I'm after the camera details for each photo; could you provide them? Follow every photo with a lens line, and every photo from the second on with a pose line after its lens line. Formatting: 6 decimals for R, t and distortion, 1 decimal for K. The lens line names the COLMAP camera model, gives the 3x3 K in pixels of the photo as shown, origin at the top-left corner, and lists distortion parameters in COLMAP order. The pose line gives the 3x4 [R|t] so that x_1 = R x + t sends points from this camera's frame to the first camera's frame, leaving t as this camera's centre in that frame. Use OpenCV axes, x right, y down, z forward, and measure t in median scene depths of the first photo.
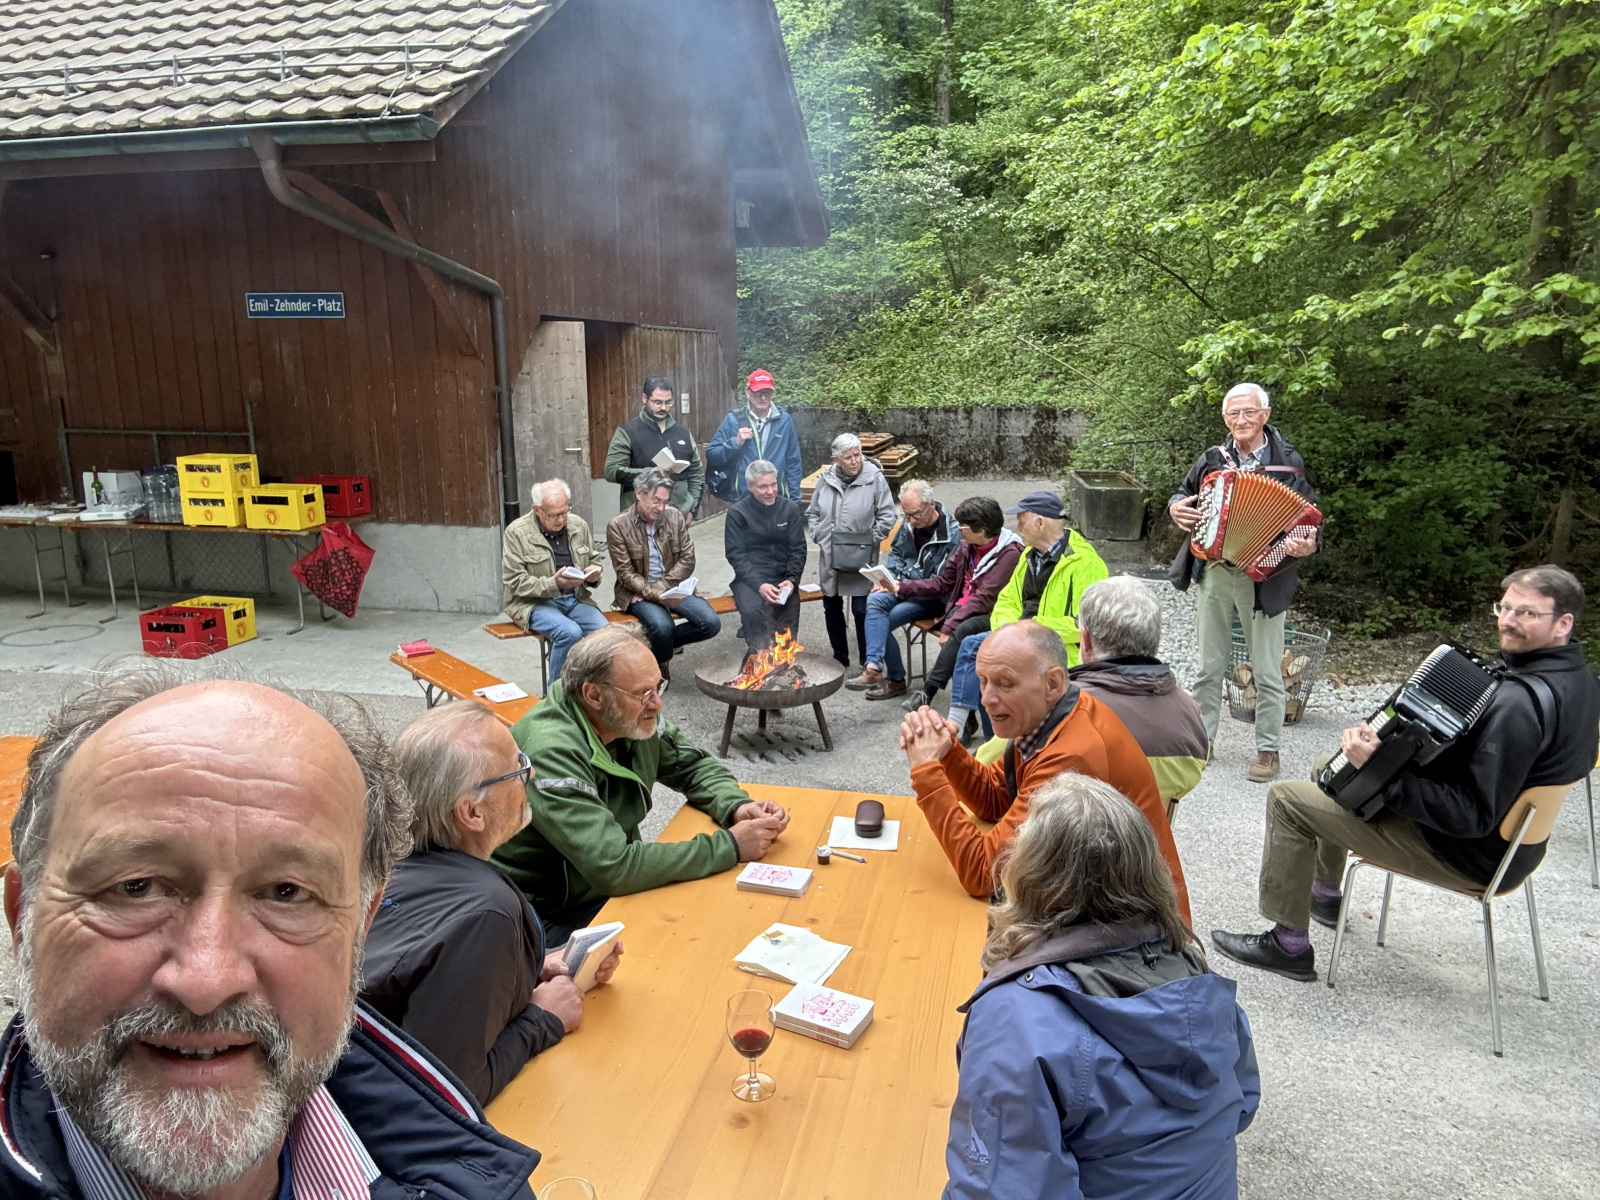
lens RADIAL K [[1118.5, 0, 769.8], [0, 1118.5, 634.5], [0, 0, 1]] dist [0.093455, -0.171796]
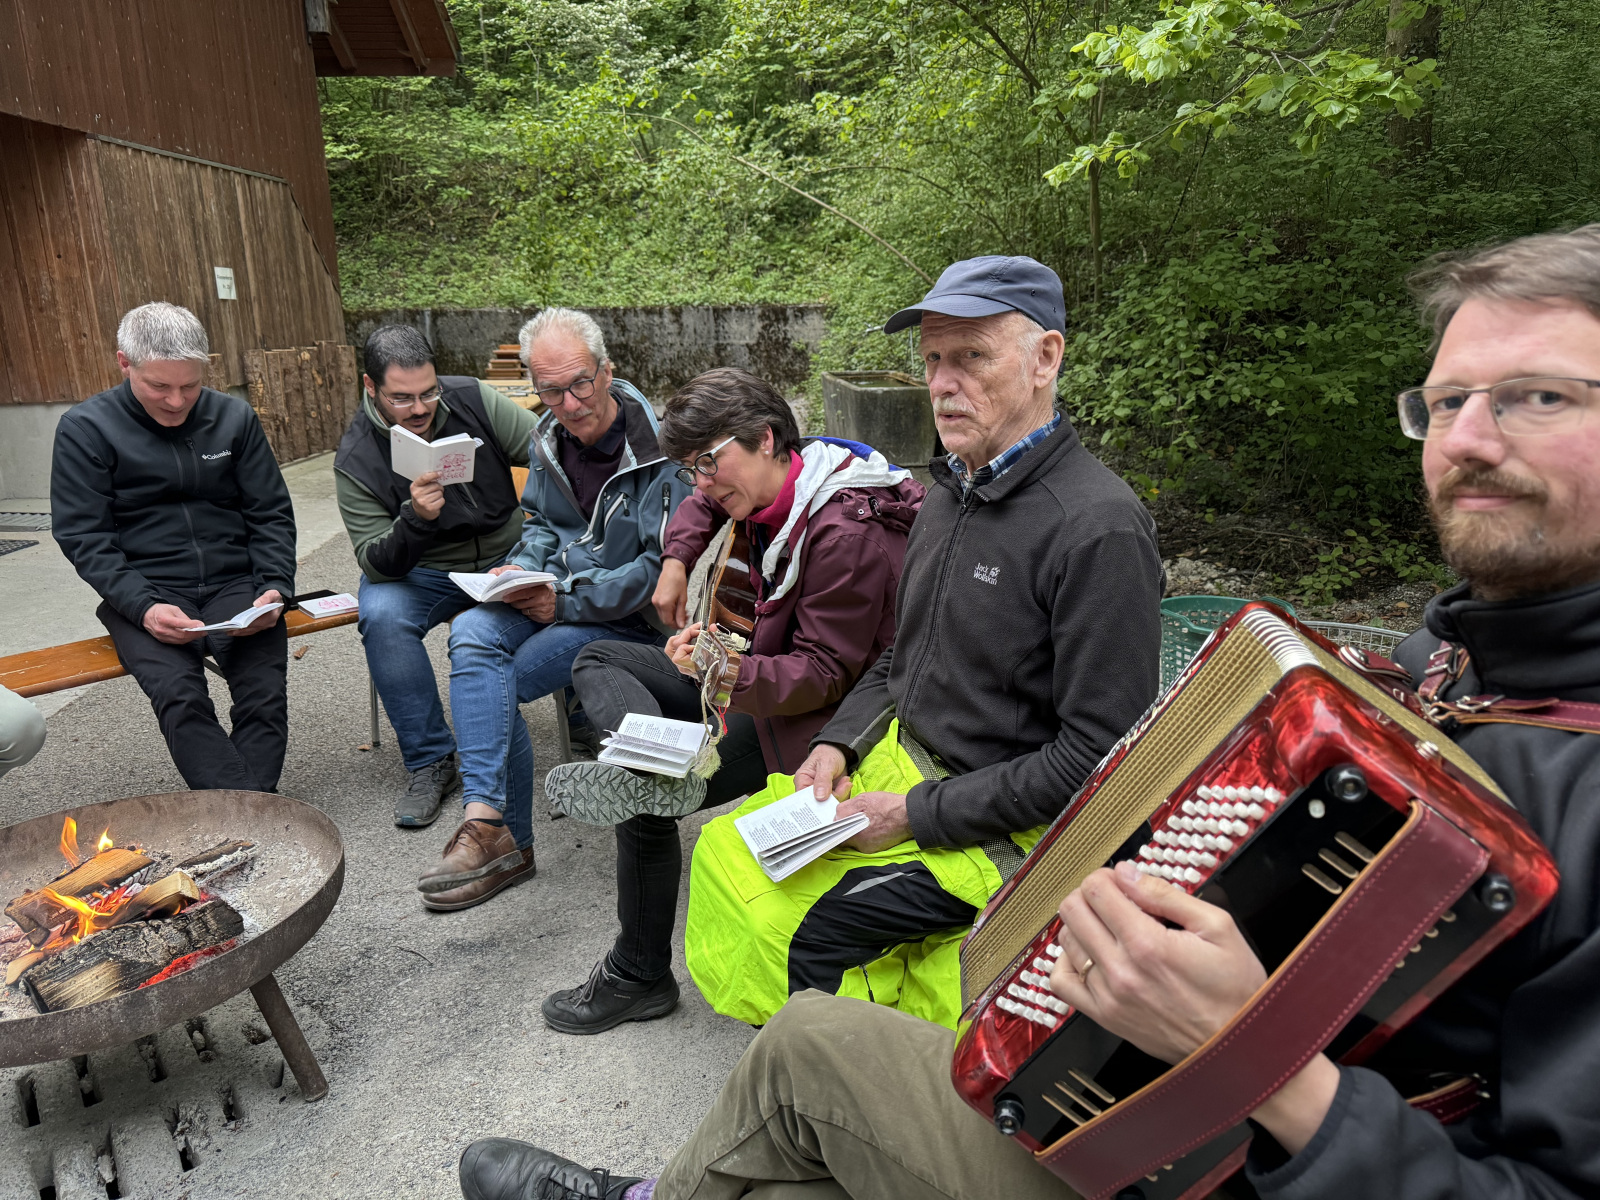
lens RADIAL K [[1127.5, 0, 797.1], [0, 1127.5, 627.8], [0, 0, 1]] dist [0.077331, -0.132185]
pose [[0.964028, -0.086460, 0.251346, 0.104875], [0.075917, 0.995790, 0.051362, -0.041649], [-0.254729, -0.030433, 0.966534, 0.550790]]
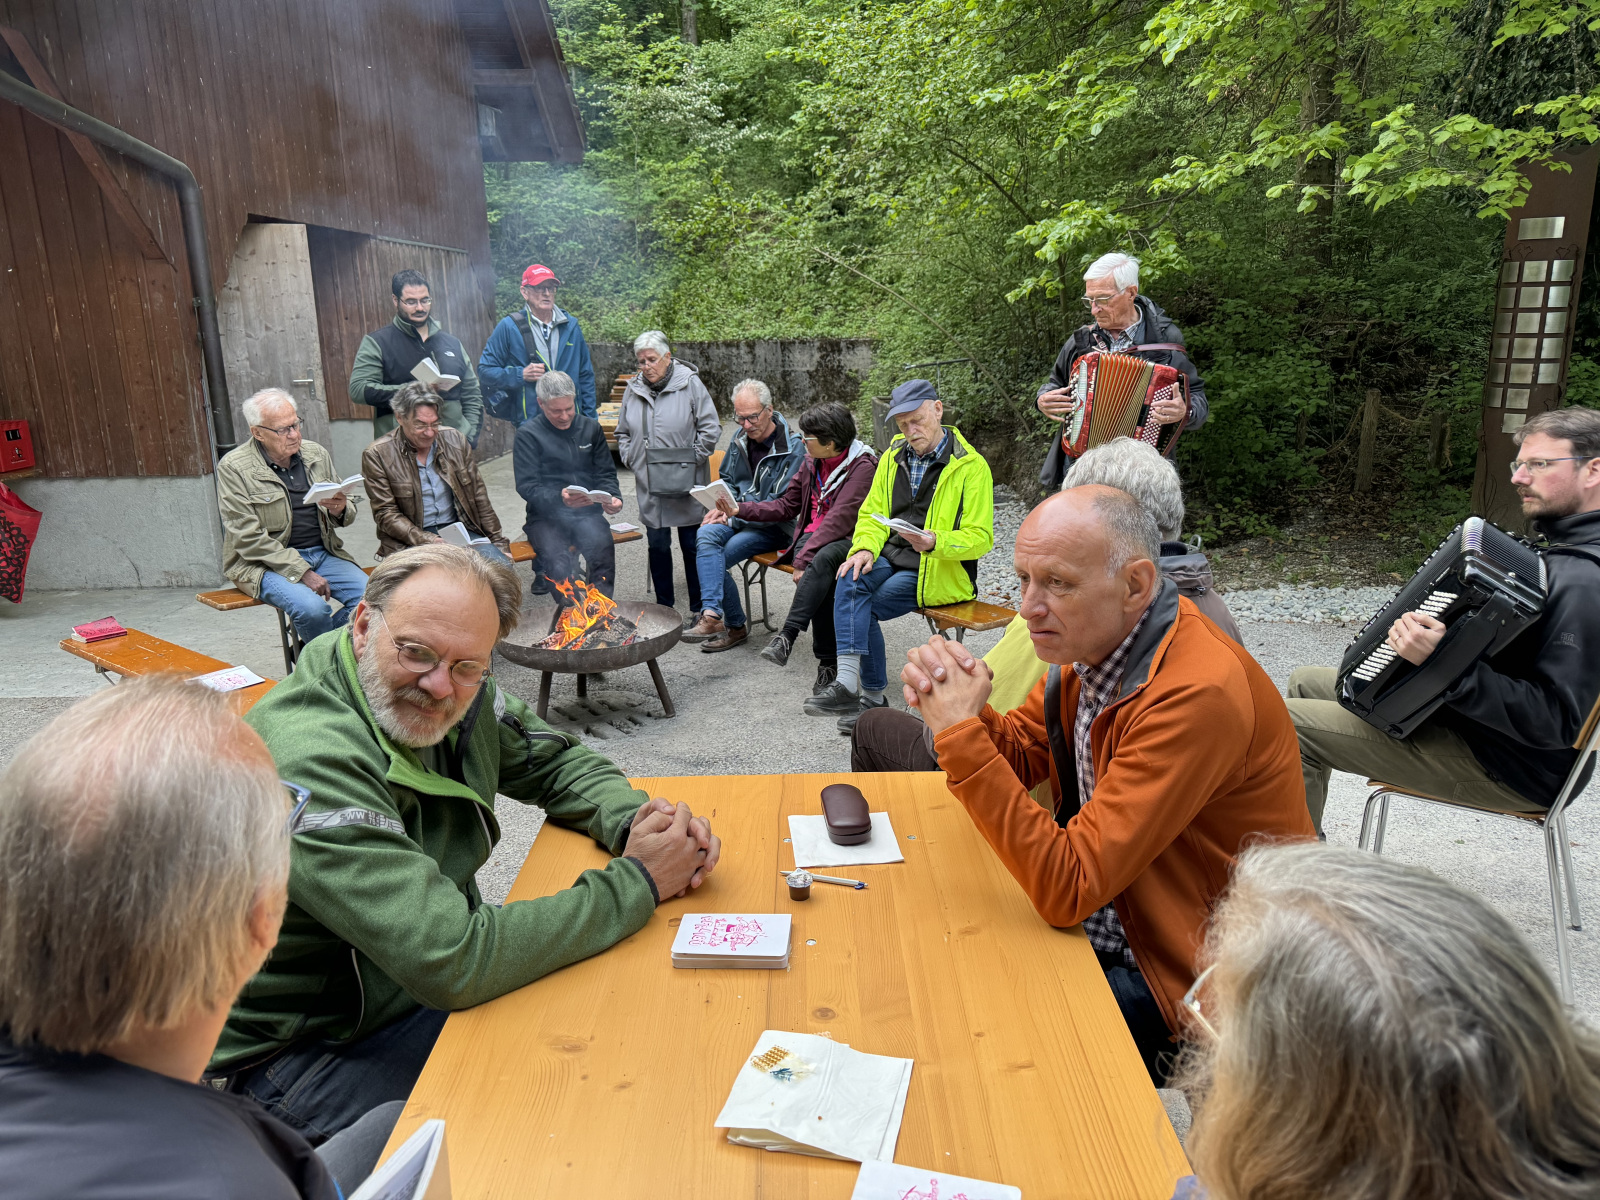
lens RADIAL K [[1127.5, 0, 797.1], [0, 1127.5, 627.8], [0, 0, 1]] dist [0.077331, -0.132185]
pose [[0.972628, -0.076476, 0.219421, -0.030167], [0.069886, 0.996844, 0.037651, 0.011999], [-0.221608, -0.021286, 0.974904, 0.150773]]
